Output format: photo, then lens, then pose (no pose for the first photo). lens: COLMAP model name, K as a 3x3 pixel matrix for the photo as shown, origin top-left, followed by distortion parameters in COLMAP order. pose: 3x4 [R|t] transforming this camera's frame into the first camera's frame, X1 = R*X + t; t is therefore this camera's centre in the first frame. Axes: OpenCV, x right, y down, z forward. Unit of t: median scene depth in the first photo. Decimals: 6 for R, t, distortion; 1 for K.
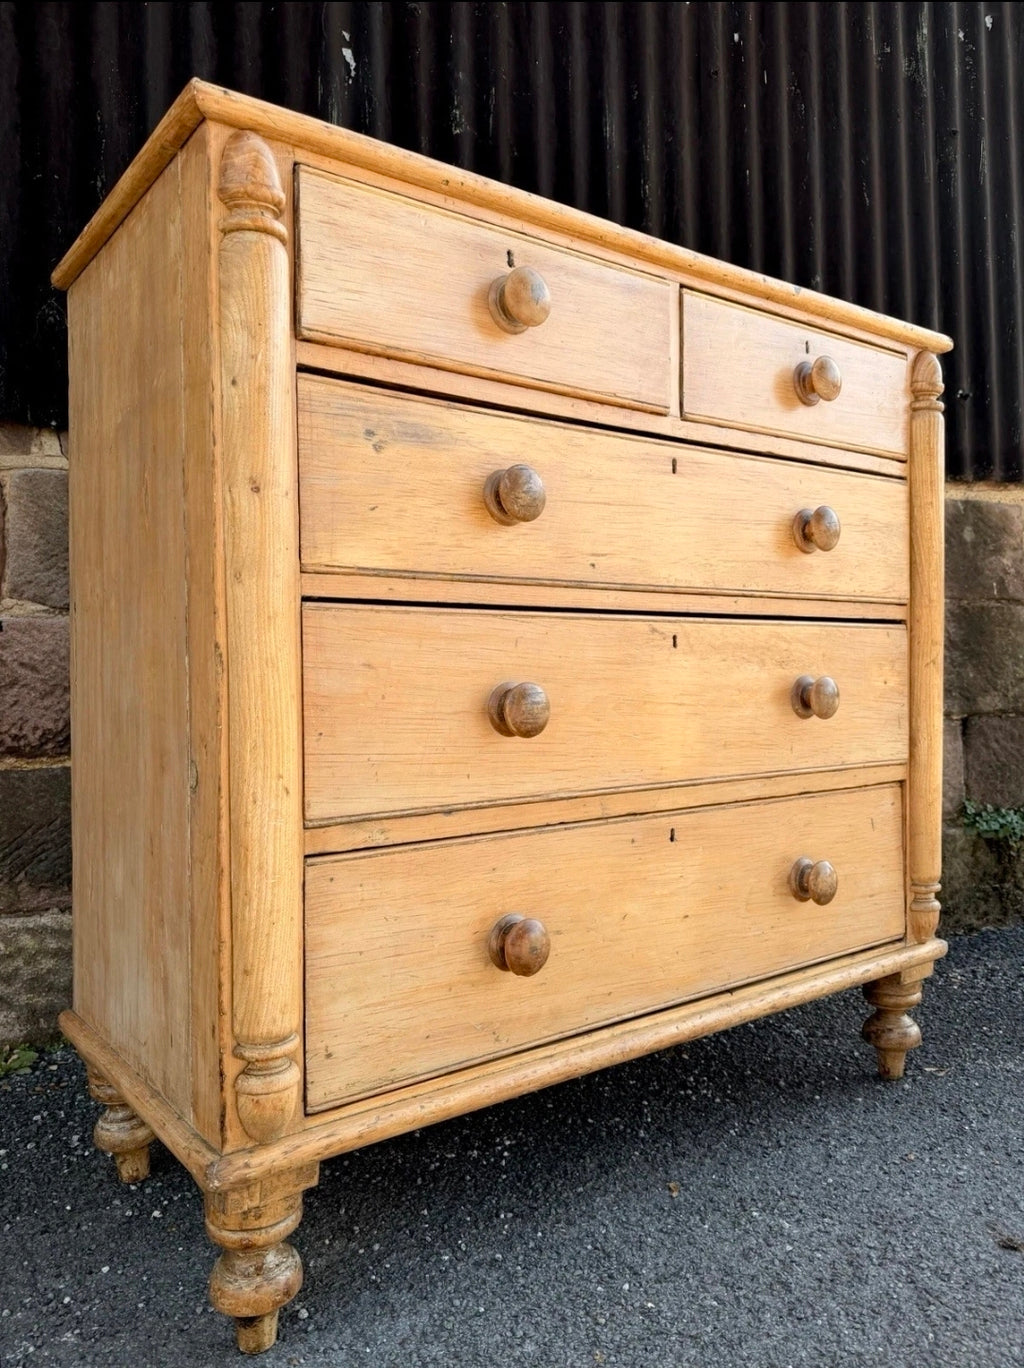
lens RADIAL K [[1016.1, 0, 514.0], [0, 1016.1, 685.2], [0, 0, 1]] dist [0.000694, -0.011366]
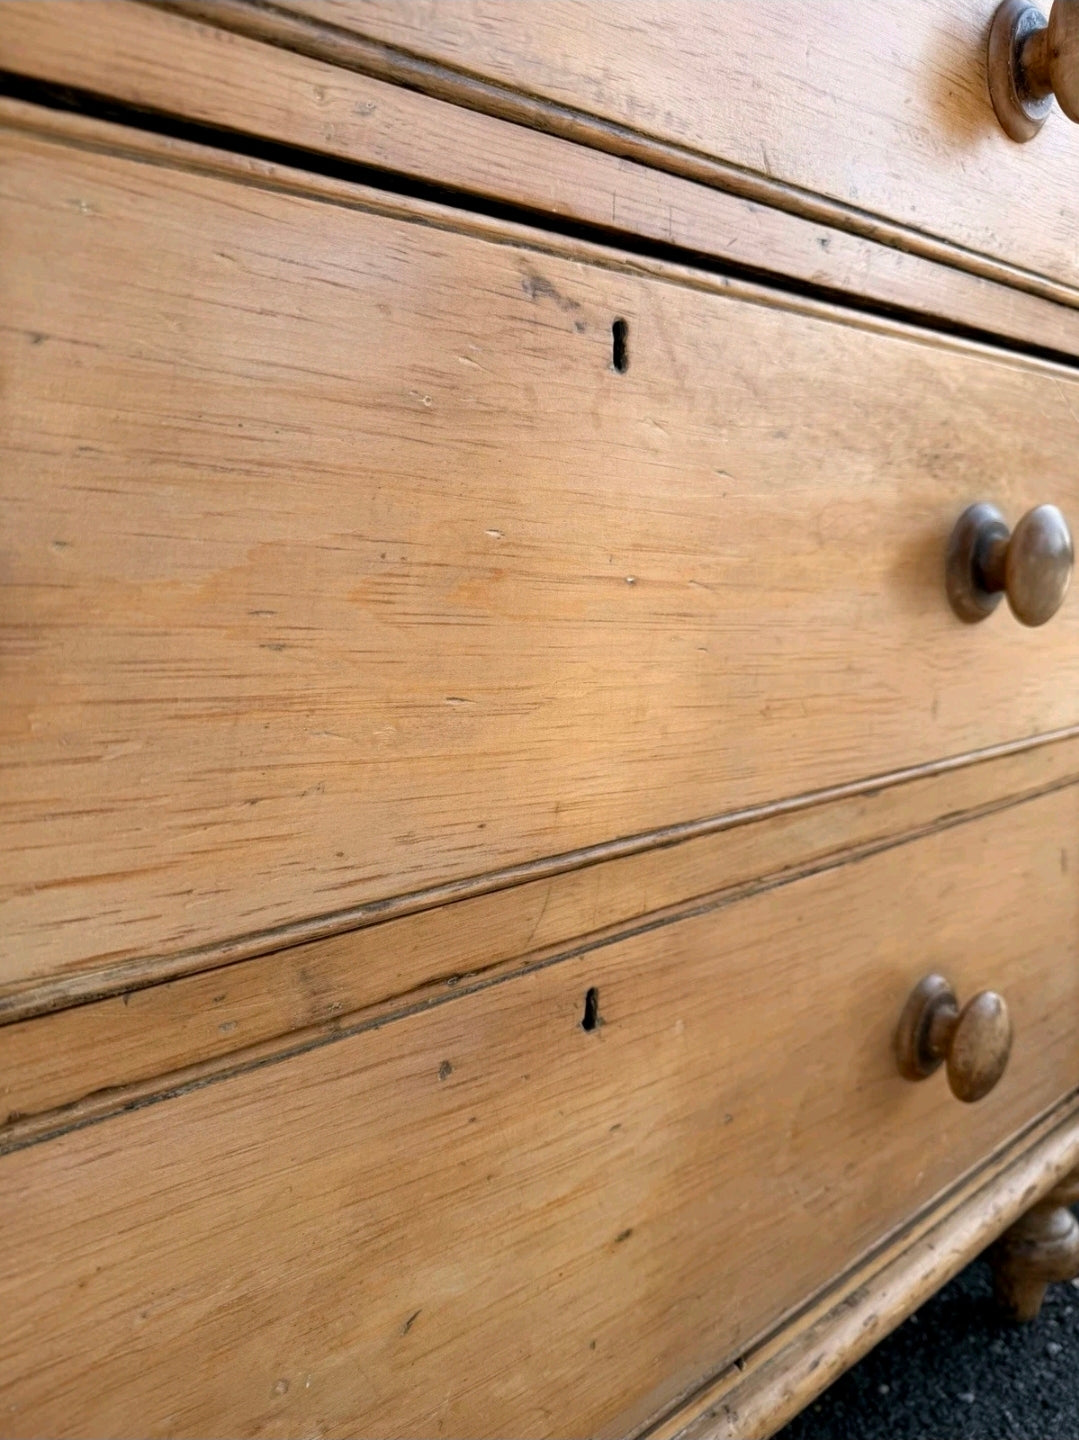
lens RADIAL K [[1043.4, 0, 536.9], [0, 1043.4, 725.5], [0, 0, 1]] dist [-0.011154, -0.008737]
pose [[0.997997, 0.009280, 0.062576, 0.119140], [-0.019970, 0.984817, 0.172442, 0.008919], [-0.060025, -0.173346, 0.983030, 0.705777]]
